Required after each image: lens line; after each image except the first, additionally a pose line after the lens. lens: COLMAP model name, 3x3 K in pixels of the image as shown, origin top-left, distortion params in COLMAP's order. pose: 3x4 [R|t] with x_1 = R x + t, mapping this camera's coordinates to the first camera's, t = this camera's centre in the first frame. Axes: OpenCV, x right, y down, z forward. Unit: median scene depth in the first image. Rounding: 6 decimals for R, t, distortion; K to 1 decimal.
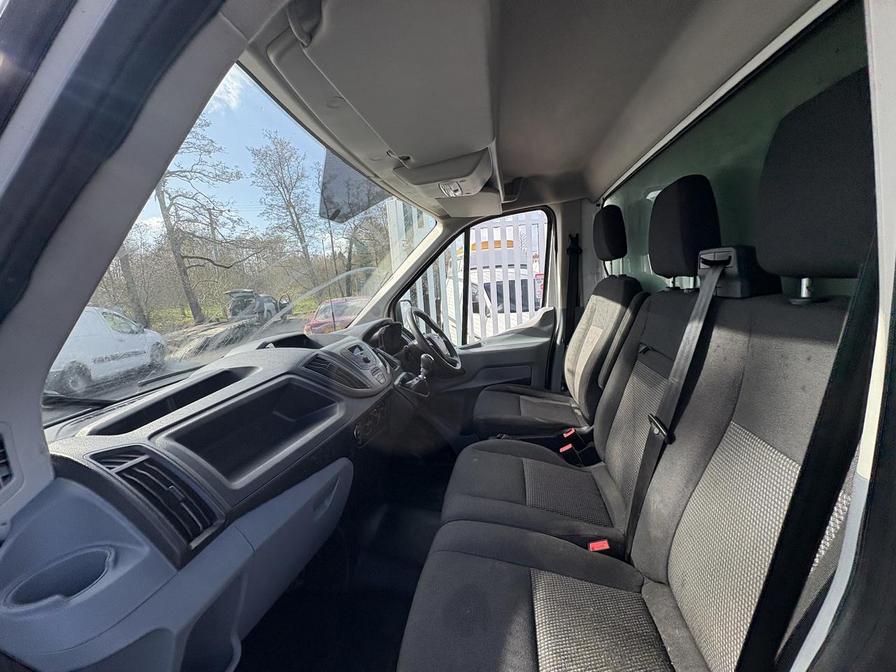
lens RADIAL K [[356.7, 0, 447.8], [0, 356.7, 337.5], [0, 0, 1]] dist [0.001317, 0.000098]
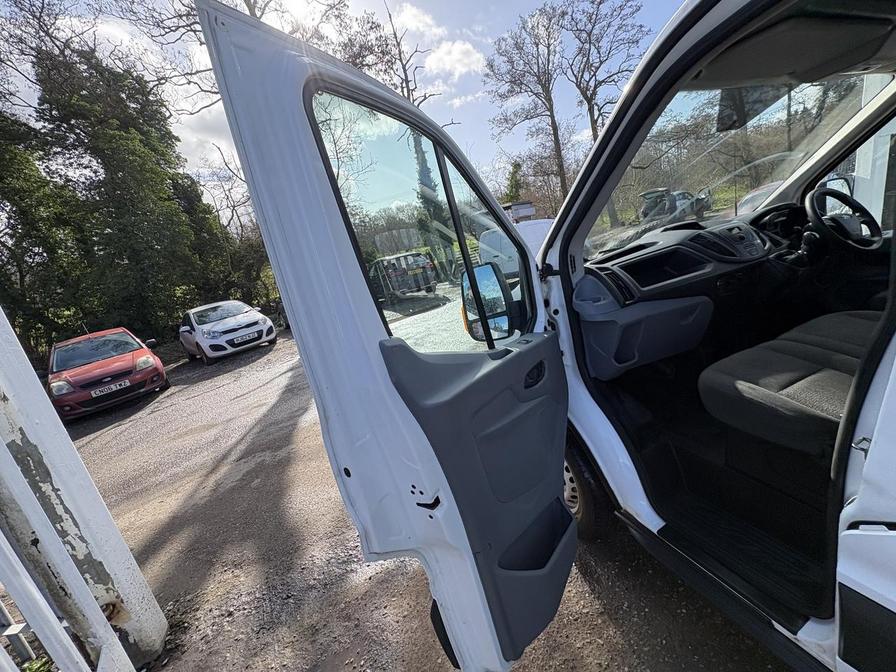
lens RADIAL K [[356.7, 0, 447.8], [0, 356.7, 337.5], [0, 0, 1]] dist [0.001317, 0.000098]
pose [[0.519801, 0.193565, -0.832069, 0.238441], [0.030263, 0.969209, 0.244374, 0.040271], [0.853751, -0.152207, 0.497938, -0.417254]]
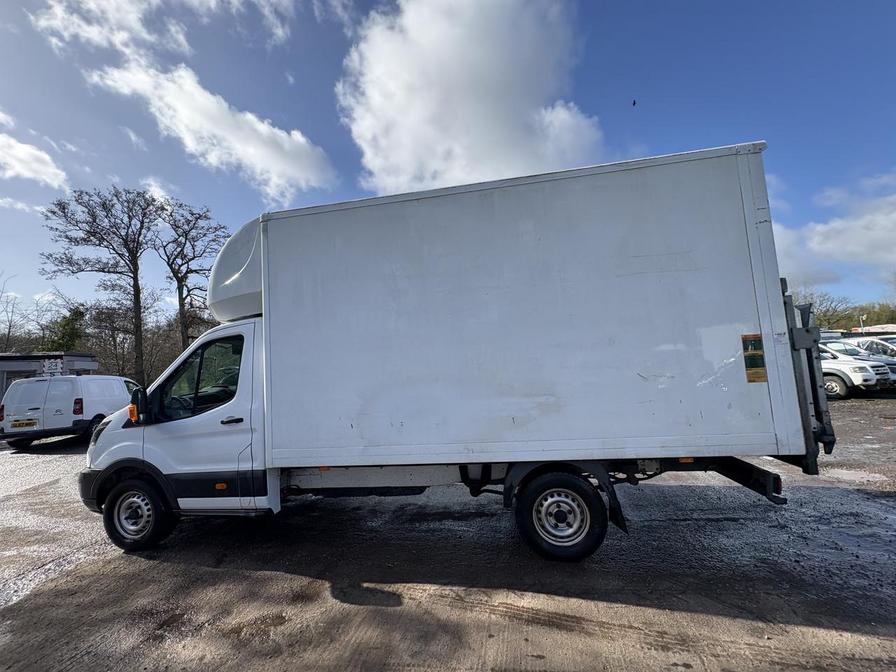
lens RADIAL K [[361.6, 0, 448.8], [0, 361.6, 337.4], [0, 0, 1]] dist [0.000215, 0.000390]
pose [[0.999289, 0.037669, -0.001379, 1.278661], [-0.036969, 0.972276, -0.230895, 0.182454], [-0.007356, 0.230782, 0.972978, -1.824699]]
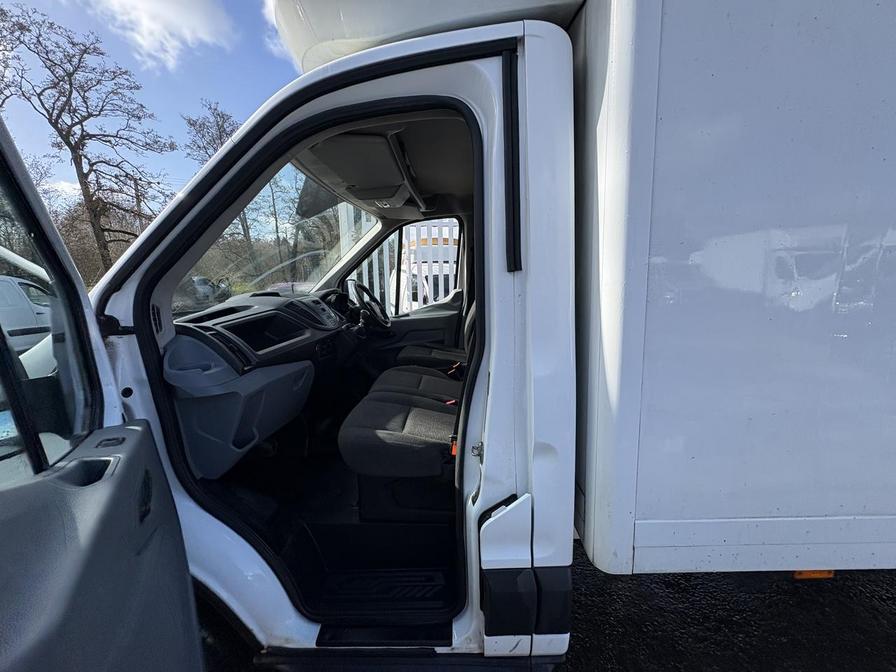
lens RADIAL K [[356.7, 0, 447.8], [0, 356.7, 337.5], [0, 0, 1]] dist [0.001317, 0.000098]
pose [[0.988848, 0.035138, 0.144724, 0.049856], [-0.036847, 0.999279, 0.009143, 0.091835], [-0.144298, -0.014374, 0.989430, -0.363744]]
